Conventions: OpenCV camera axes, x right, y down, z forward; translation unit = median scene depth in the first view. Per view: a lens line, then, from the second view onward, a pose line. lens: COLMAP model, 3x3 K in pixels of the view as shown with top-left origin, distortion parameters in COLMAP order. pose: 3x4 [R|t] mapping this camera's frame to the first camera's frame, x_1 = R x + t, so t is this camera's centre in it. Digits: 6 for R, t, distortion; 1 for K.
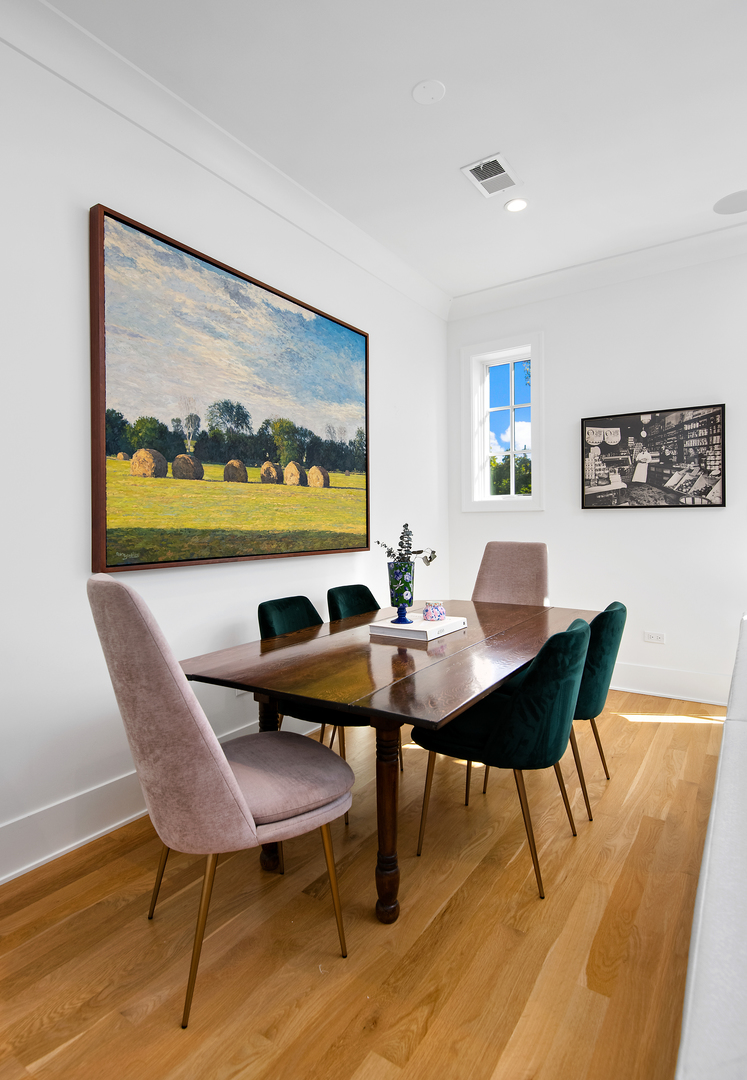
lens RADIAL K [[429.3, 0, 359.6], [0, 429.3, 520.5], [0, 0, 1]] dist [0.000601, -0.000977]
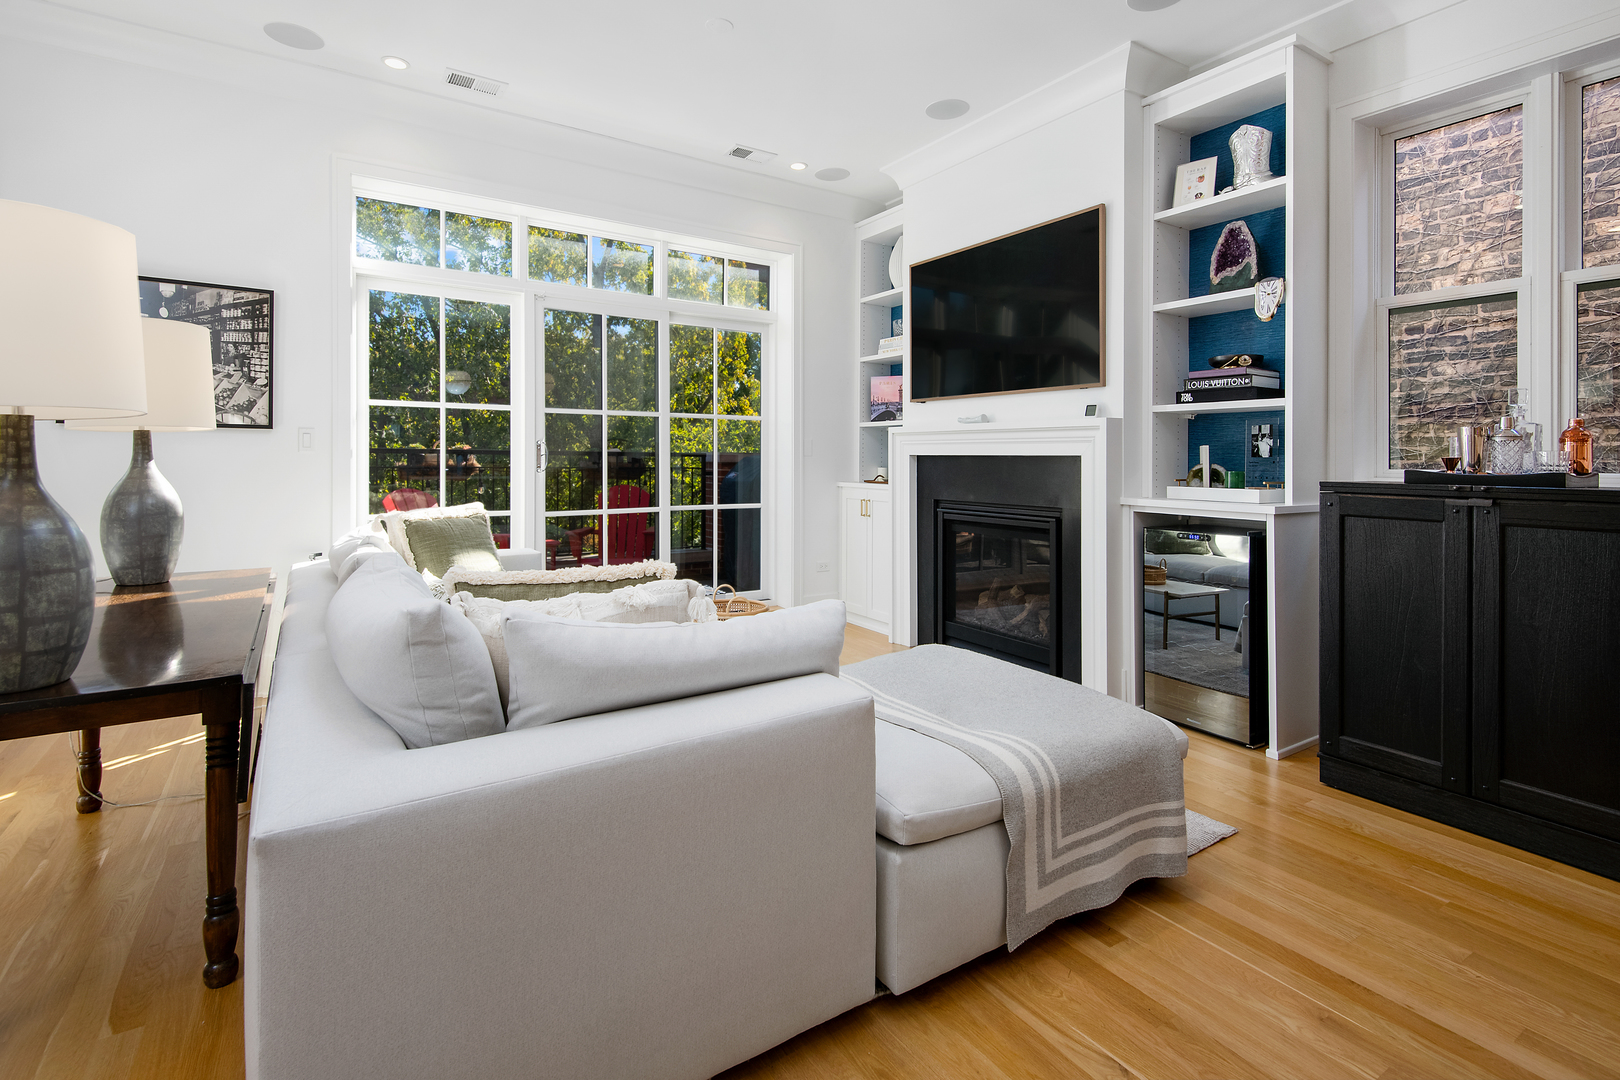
lens RADIAL K [[811.9, 0, 753.7], [0, 811.9, 455.7], [0, 0, 1]] dist [0.022439, -0.003375]
pose [[0.323325, 0.011816, 0.946214, -0.228247], [-0.013162, 0.999881, -0.007989, 0.015706], [-0.946197, -0.009871, 0.323442, -0.259193]]
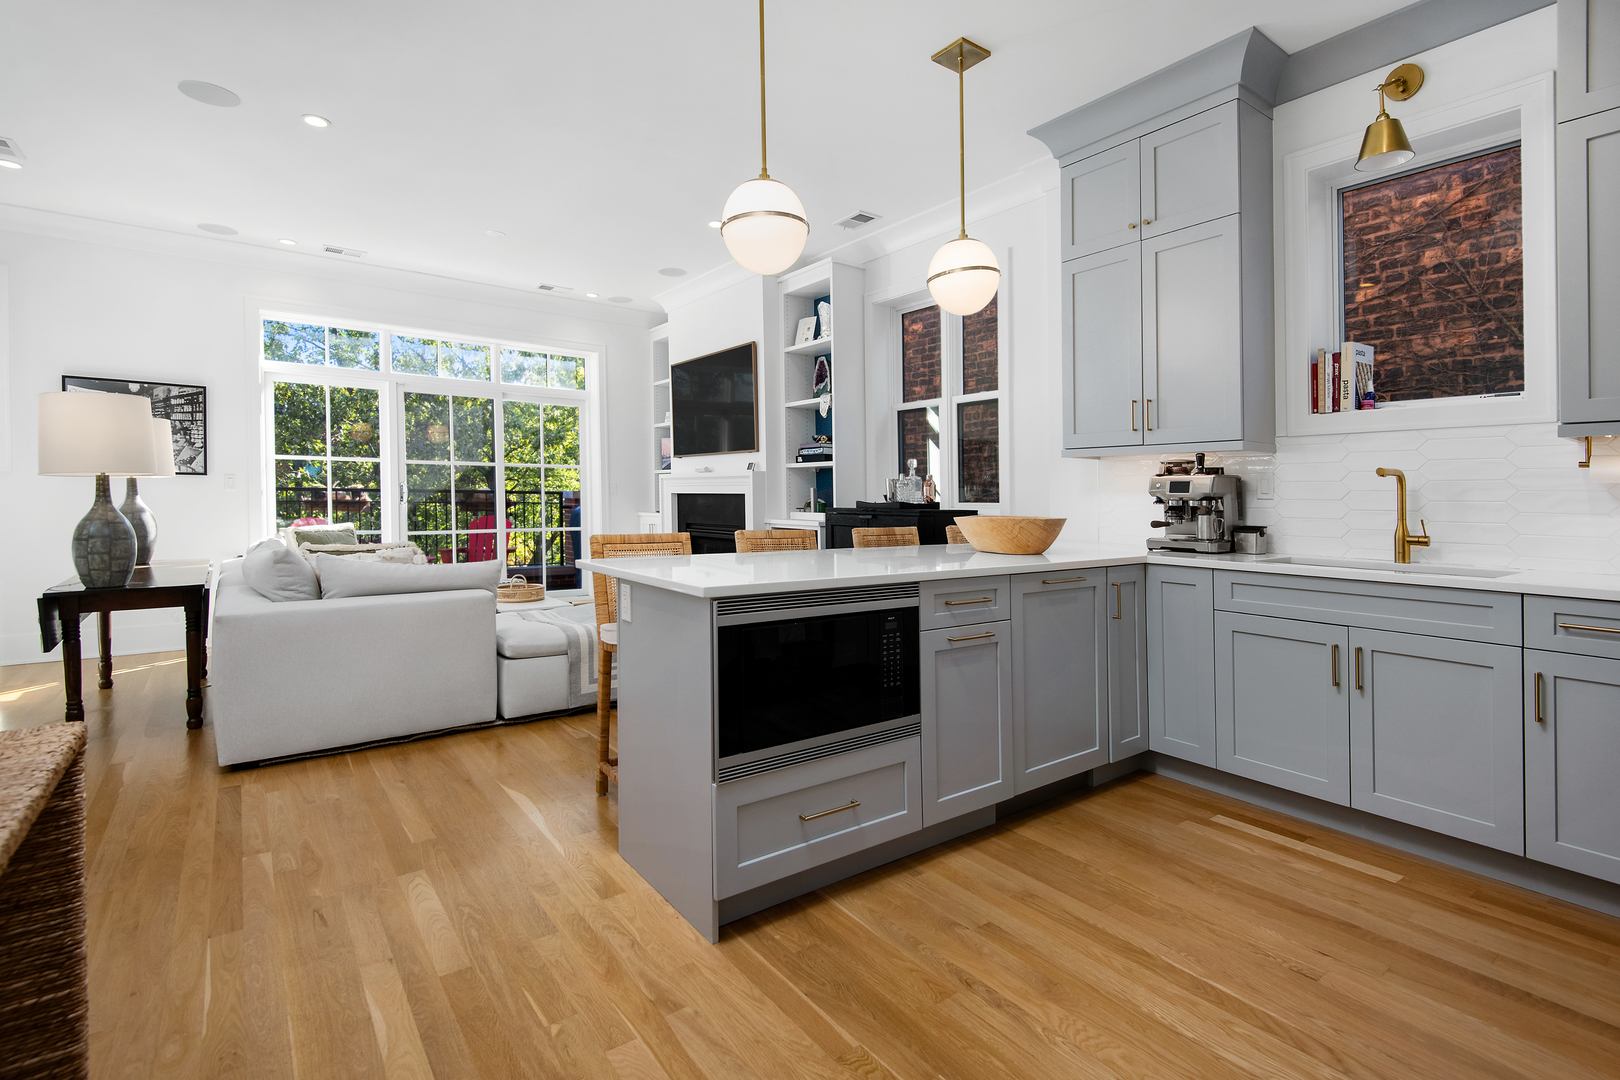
lens RADIAL K [[742.3, 0, 777.3], [0, 742.3, 512.2], [0, 0, 1]] dist [0.007548, -0.002618]
pose [[0.193494, -0.011253, 0.981037, -0.690944], [-0.013662, 0.999806, 0.014163, 0.018418], [-0.981006, -0.016143, 0.193303, -0.758667]]
